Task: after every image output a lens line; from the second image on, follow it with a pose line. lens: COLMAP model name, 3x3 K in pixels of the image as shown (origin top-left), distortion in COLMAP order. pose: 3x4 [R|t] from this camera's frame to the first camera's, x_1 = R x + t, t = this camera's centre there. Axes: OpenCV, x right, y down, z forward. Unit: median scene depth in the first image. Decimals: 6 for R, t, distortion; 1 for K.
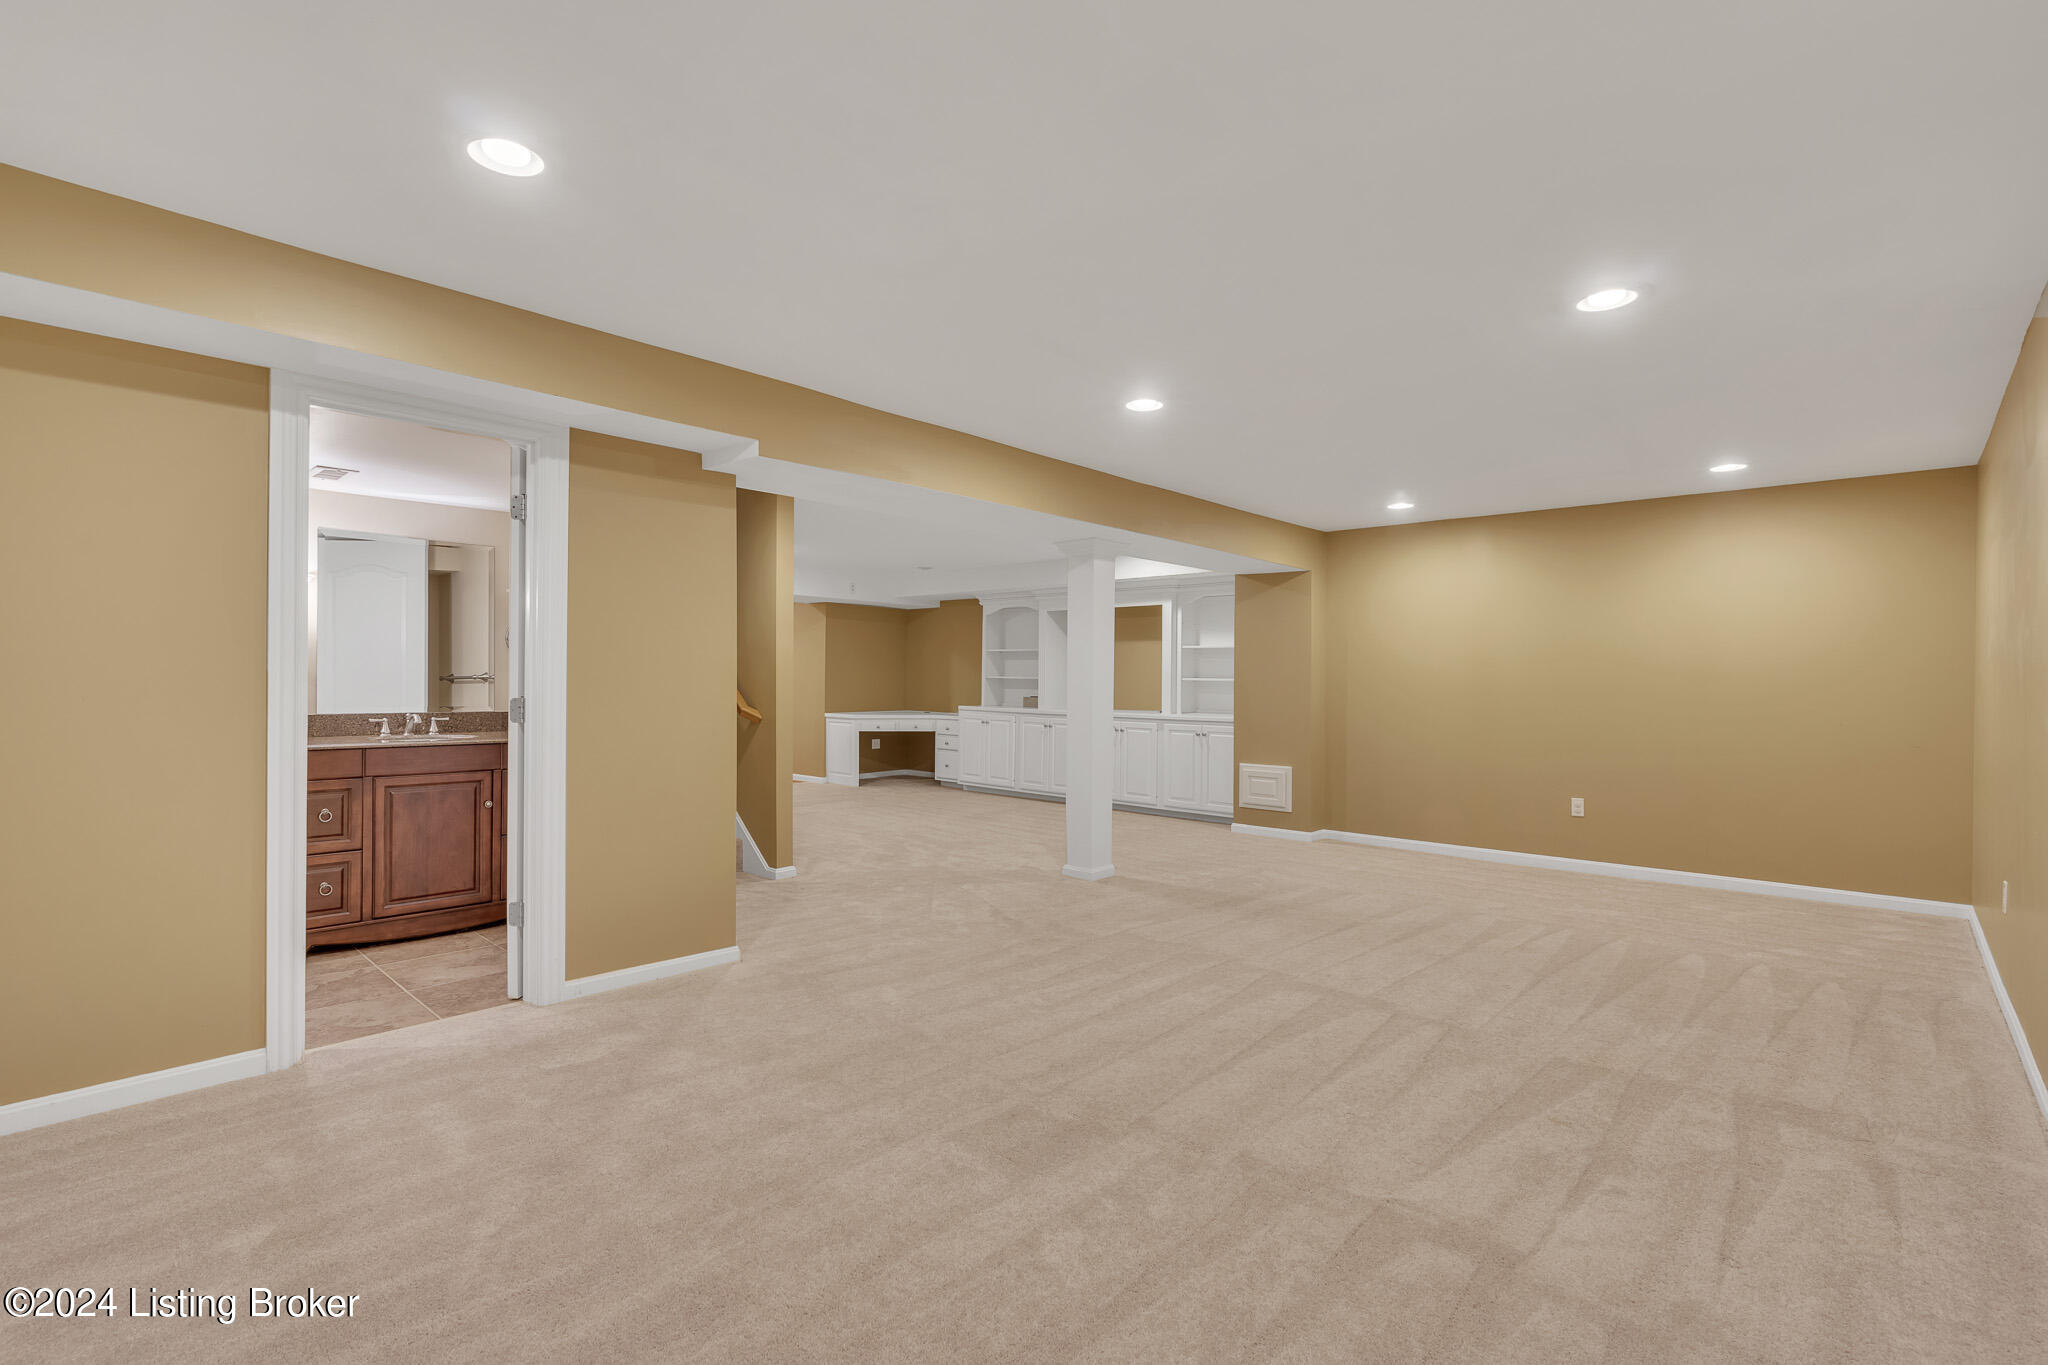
lens RADIAL K [[932.9, 0, 1035.4], [0, 932.9, 681.6], [0, 0, 1]] dist [-0.001057, -0.000538]
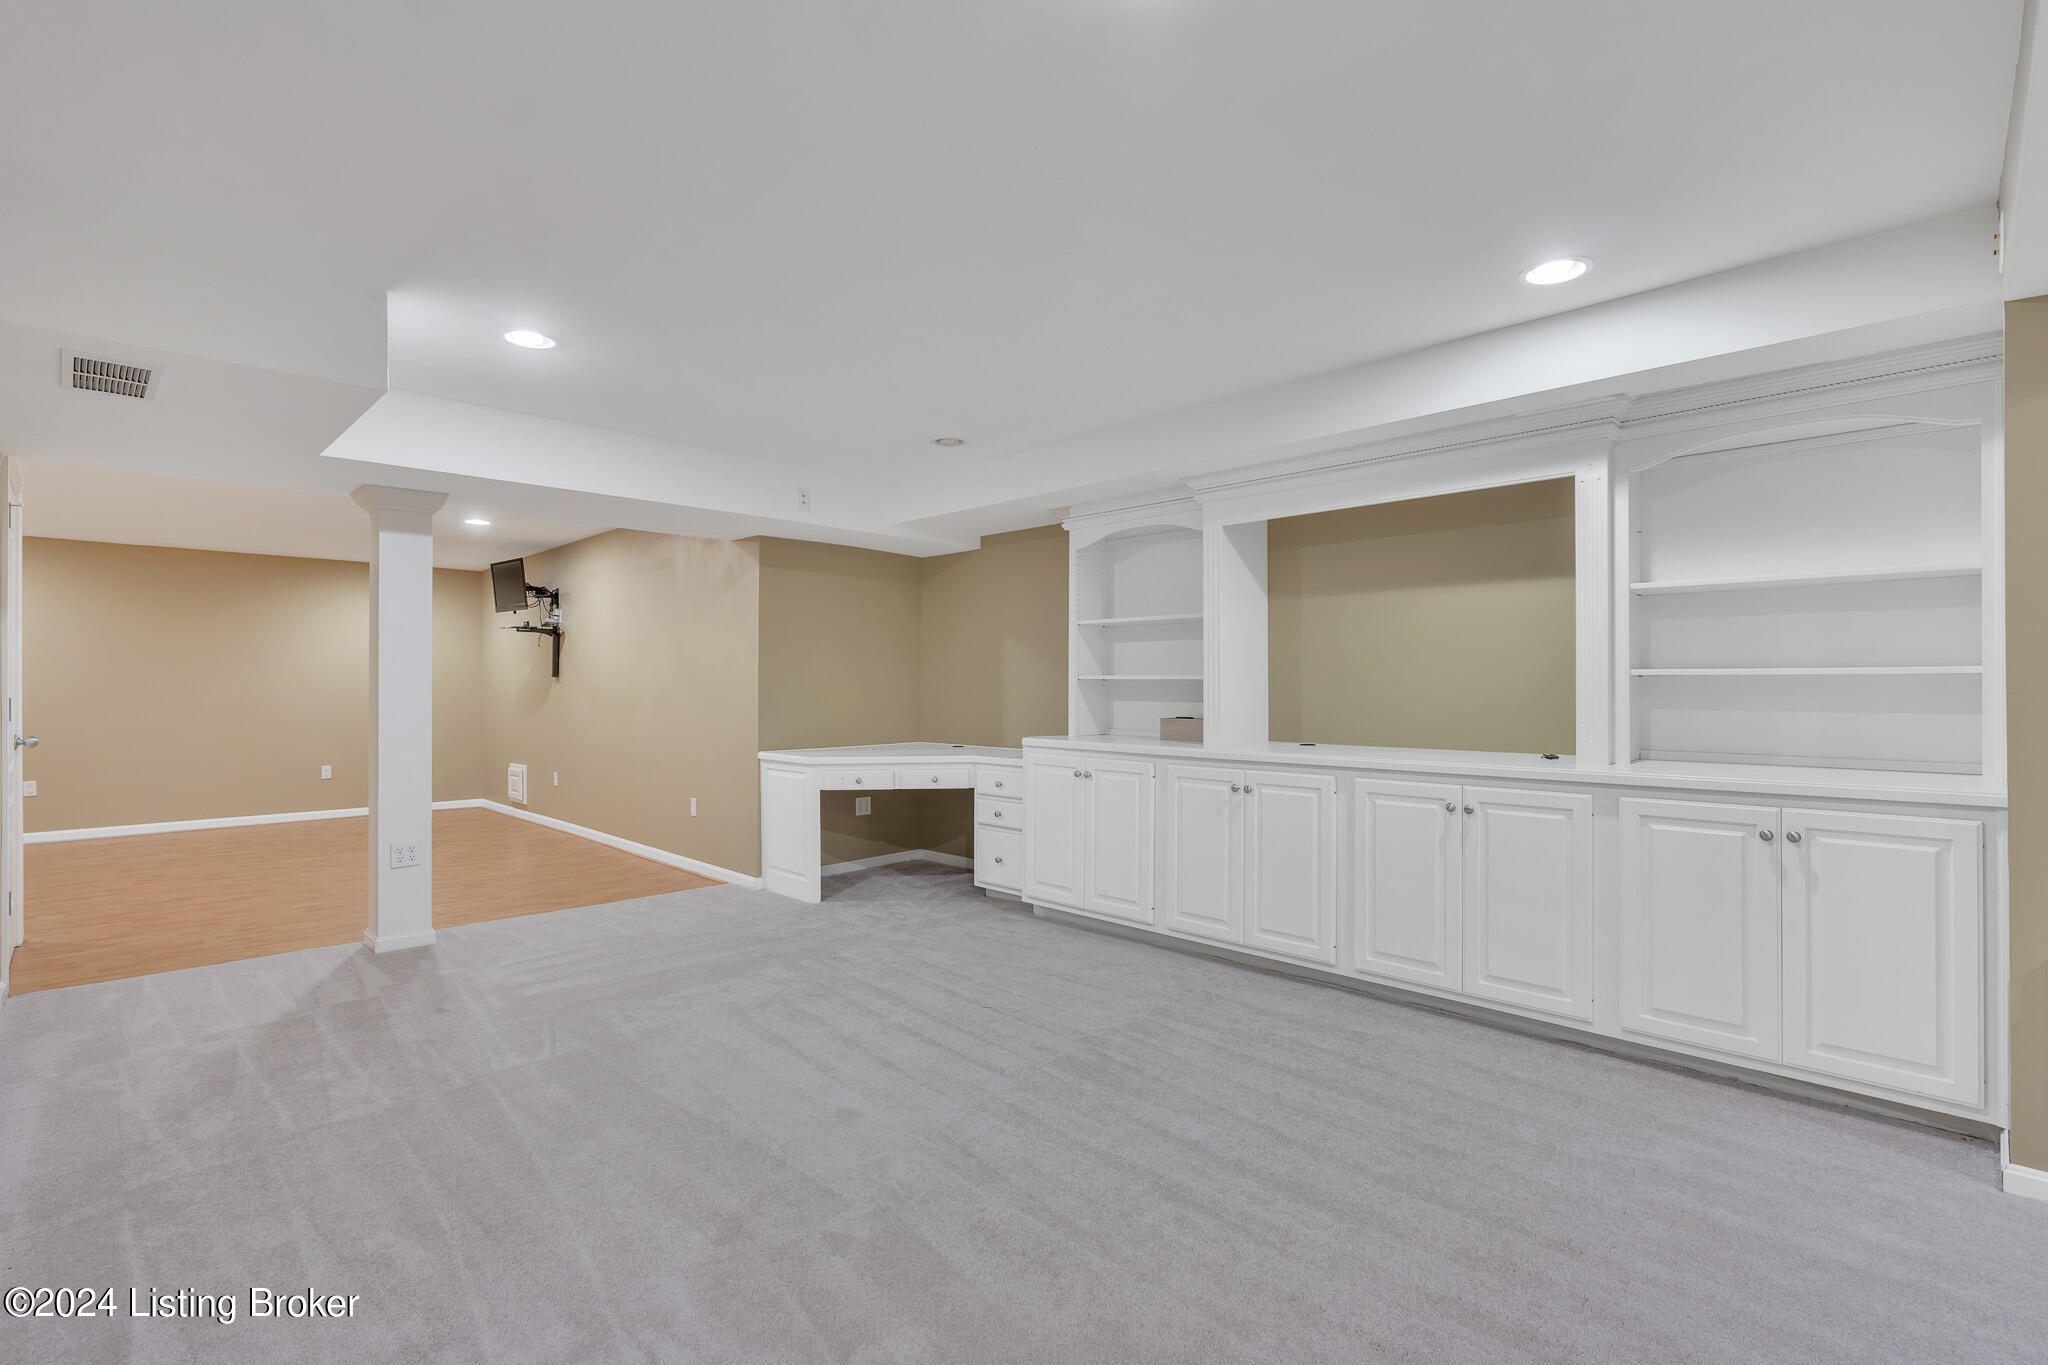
lens RADIAL K [[932.9, 0, 1020.5], [0, 932.9, 683.1], [0, 0, 1]] dist [-0.001057, -0.000538]
pose [[0.998524, -0.012390, -0.052879, -0.056701], [0.012065, 0.999906, -0.006472, 0.000991], [0.052955, 0.005825, 0.998580, 0.514310]]
